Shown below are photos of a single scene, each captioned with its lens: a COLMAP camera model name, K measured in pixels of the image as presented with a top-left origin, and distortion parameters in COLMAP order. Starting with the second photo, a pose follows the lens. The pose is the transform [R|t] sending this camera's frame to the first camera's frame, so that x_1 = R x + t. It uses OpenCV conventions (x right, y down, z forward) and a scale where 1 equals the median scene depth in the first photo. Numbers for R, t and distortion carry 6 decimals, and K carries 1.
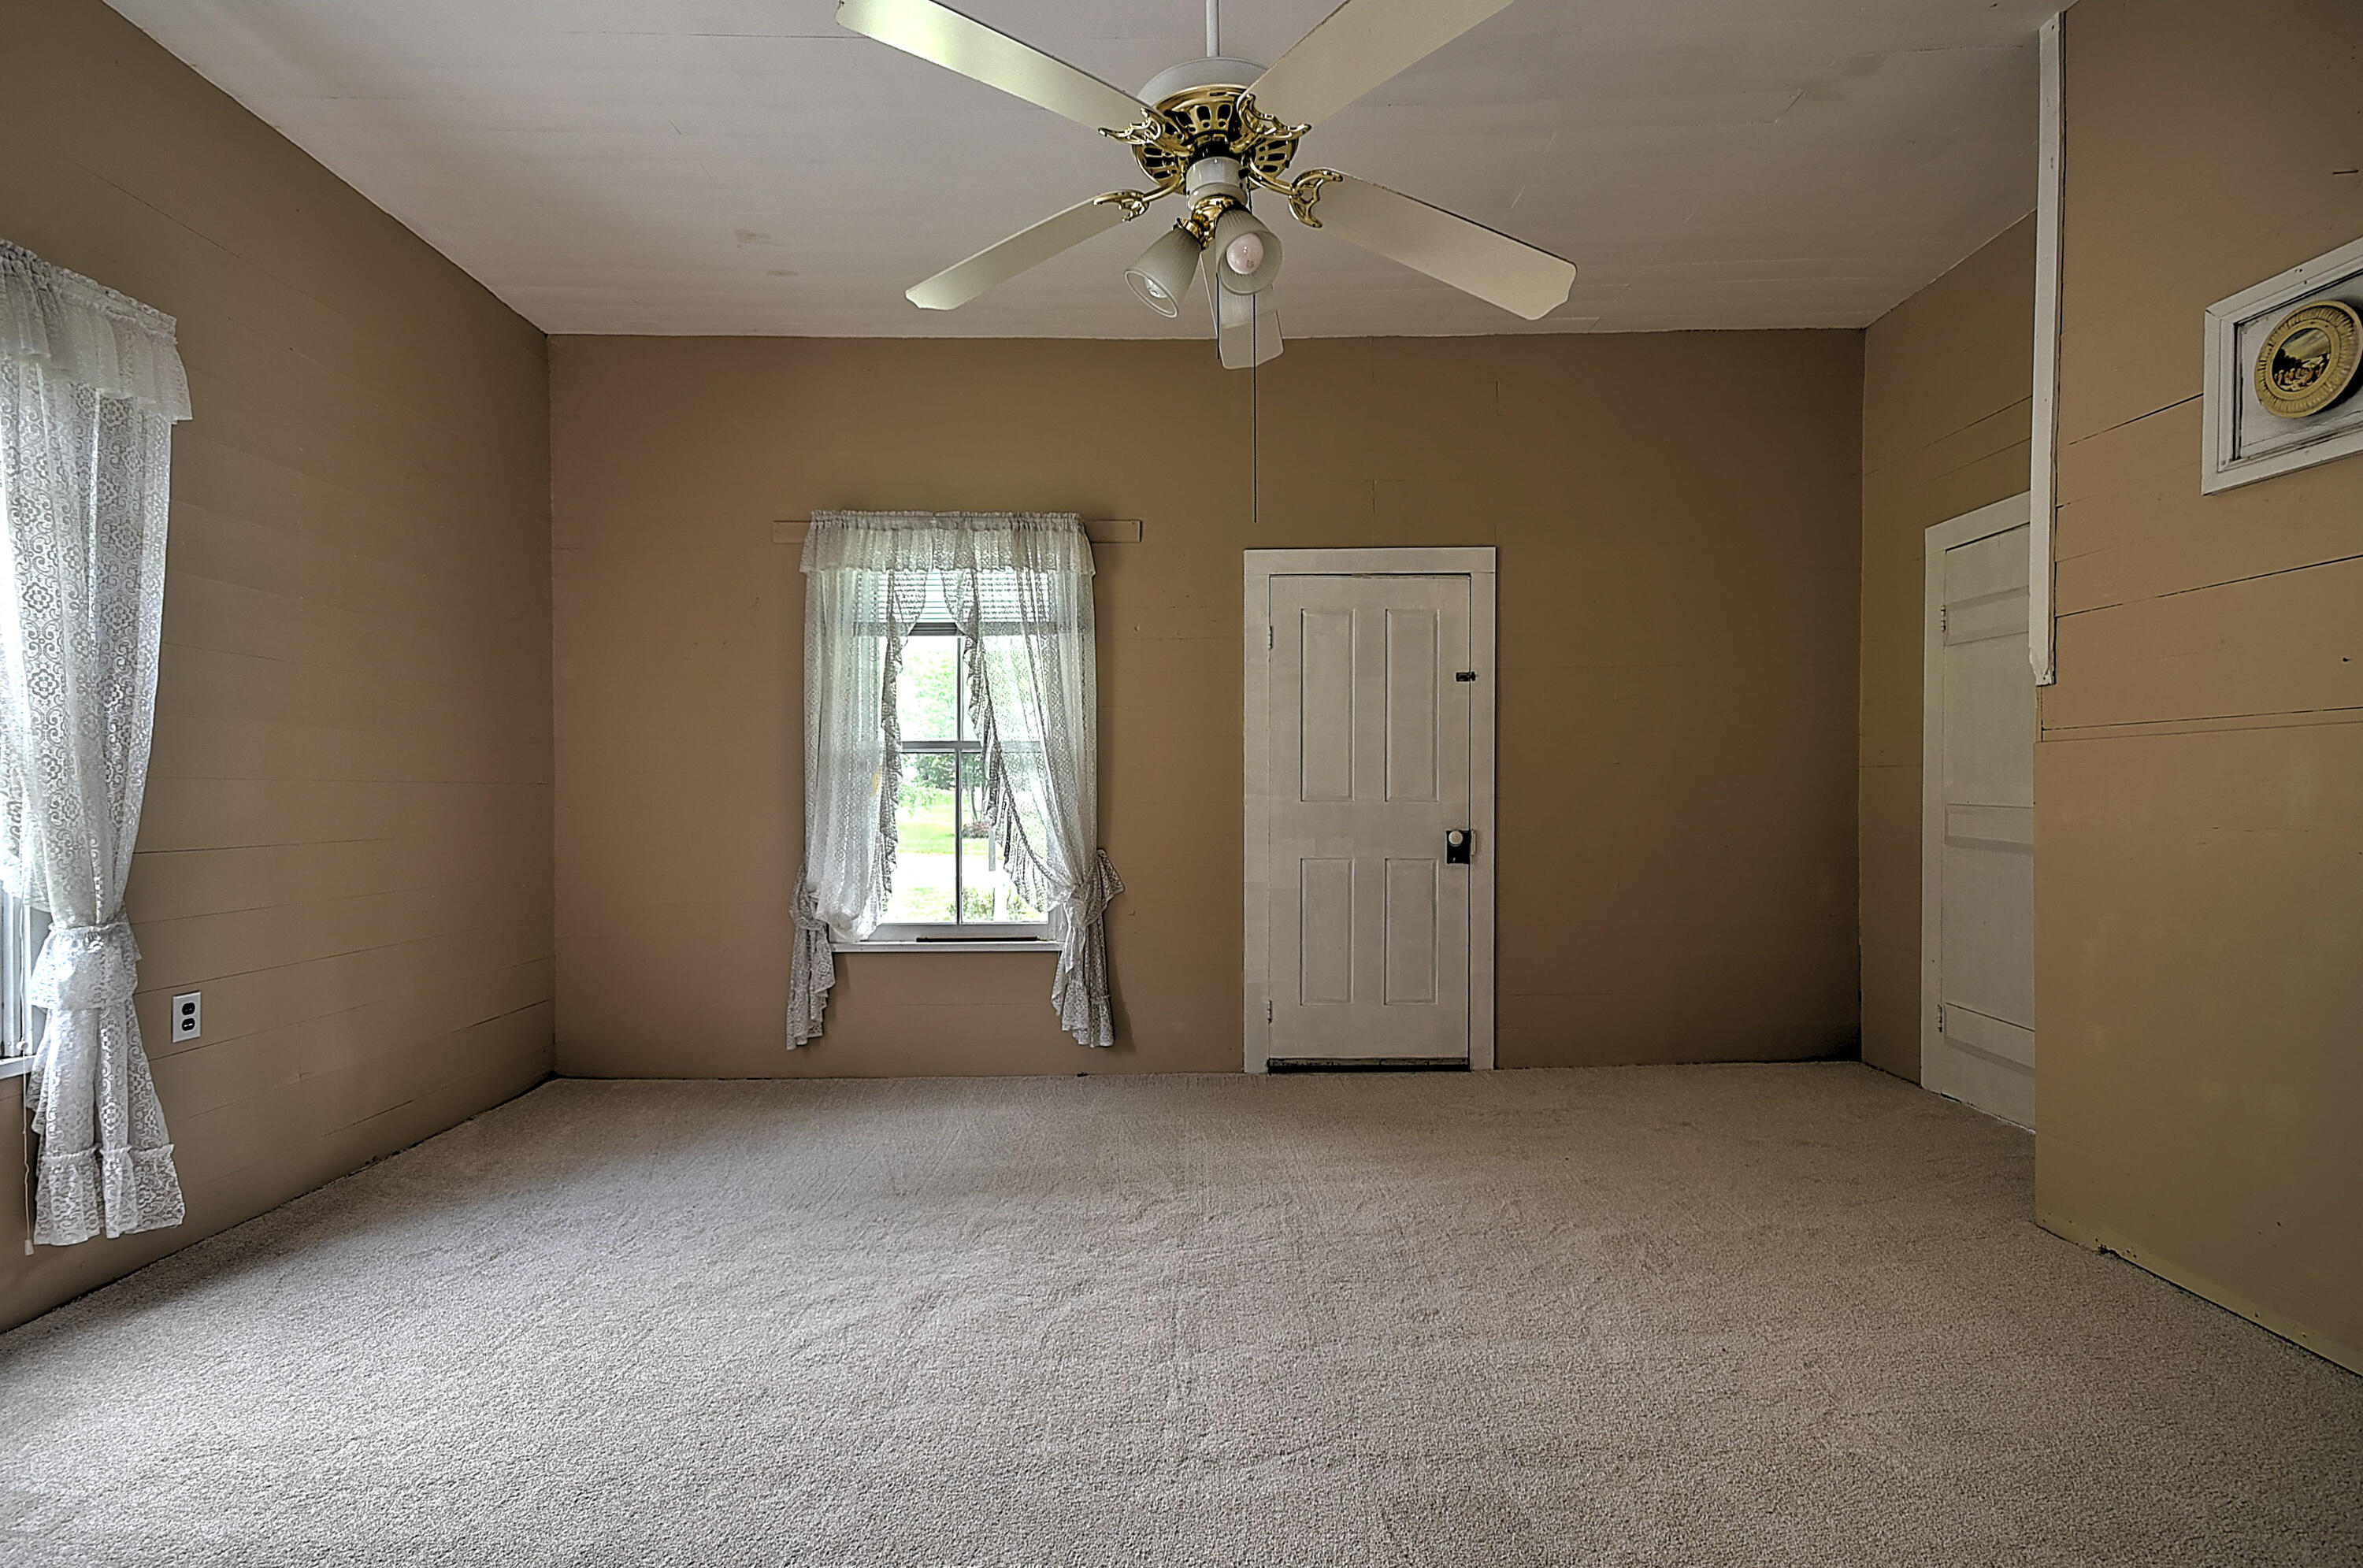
lens RADIAL K [[1033.6, 0, 1183.4], [0, 1033.6, 786.5], [0, 0, 1]] dist [0.012035, -0.003538]
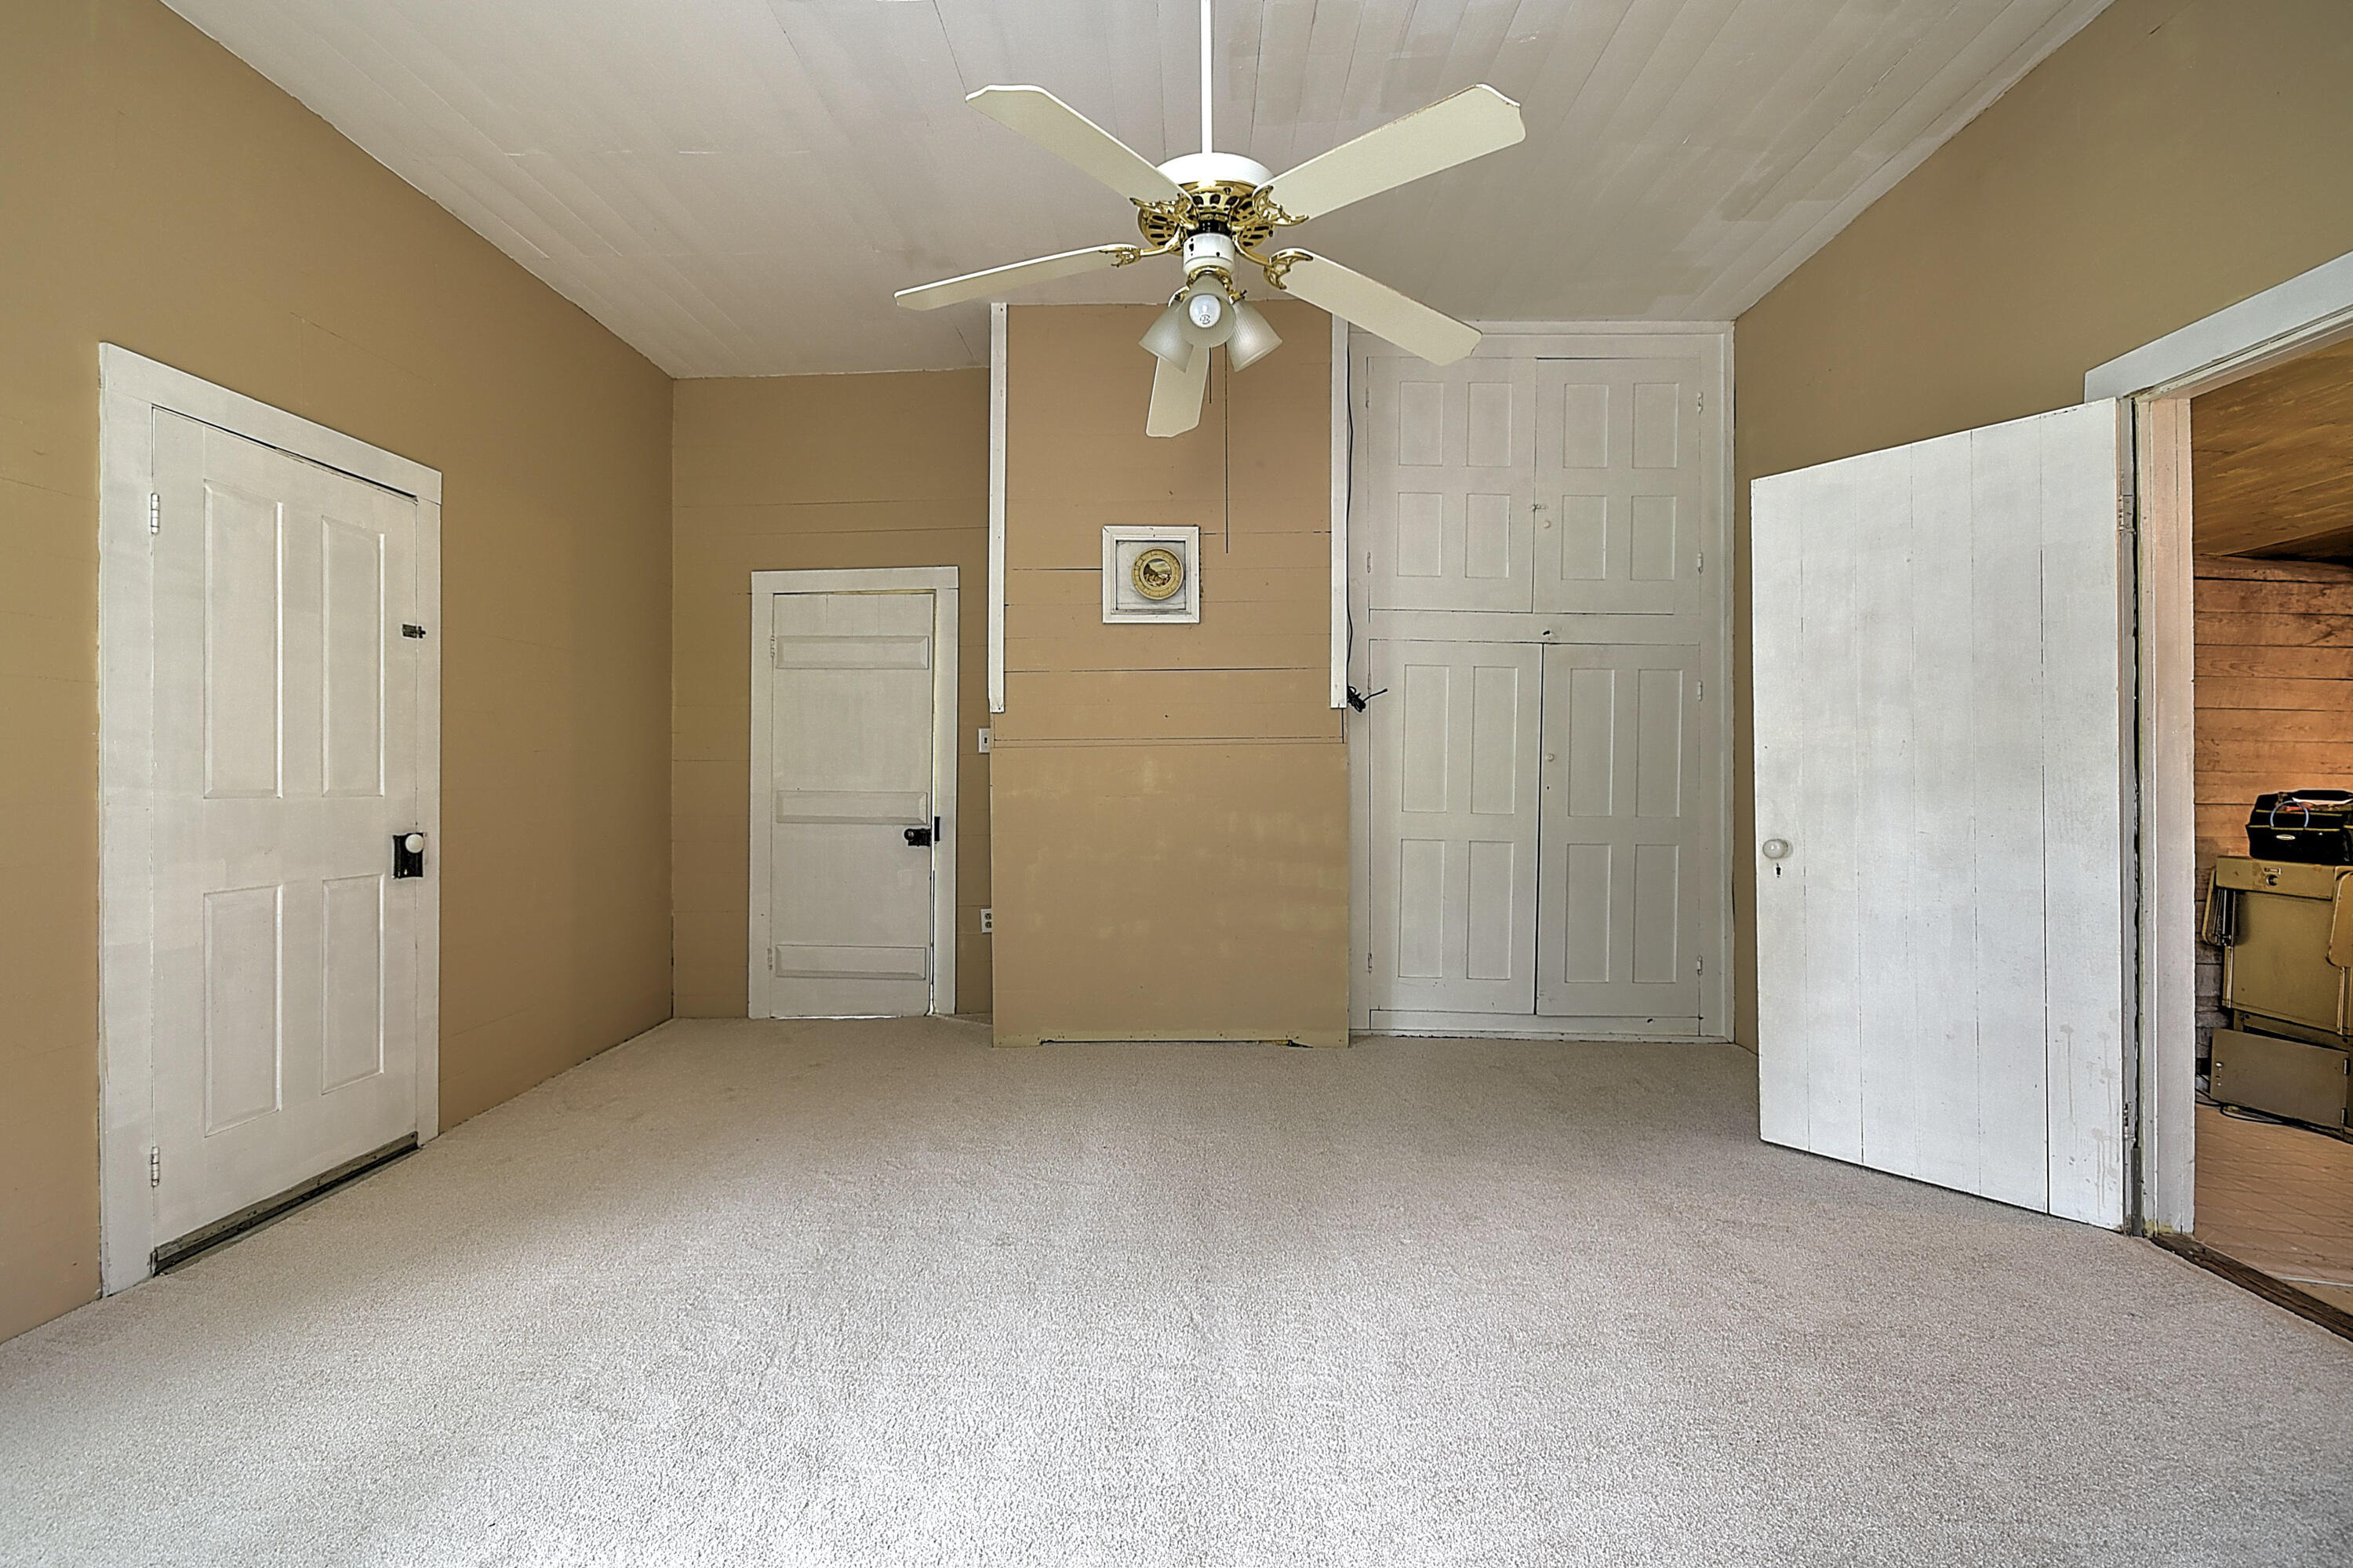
lens RADIAL K [[1029.3, 0, 1173.0], [0, 1029.3, 786.3], [0, 0, 1]] dist [0.012035, -0.003538]
pose [[0.029518, -0.003993, 0.999556, -0.473116], [0.005872, 0.999975, 0.003821, 0.008099], [-0.999547, 0.005757, 0.029540, 0.419312]]
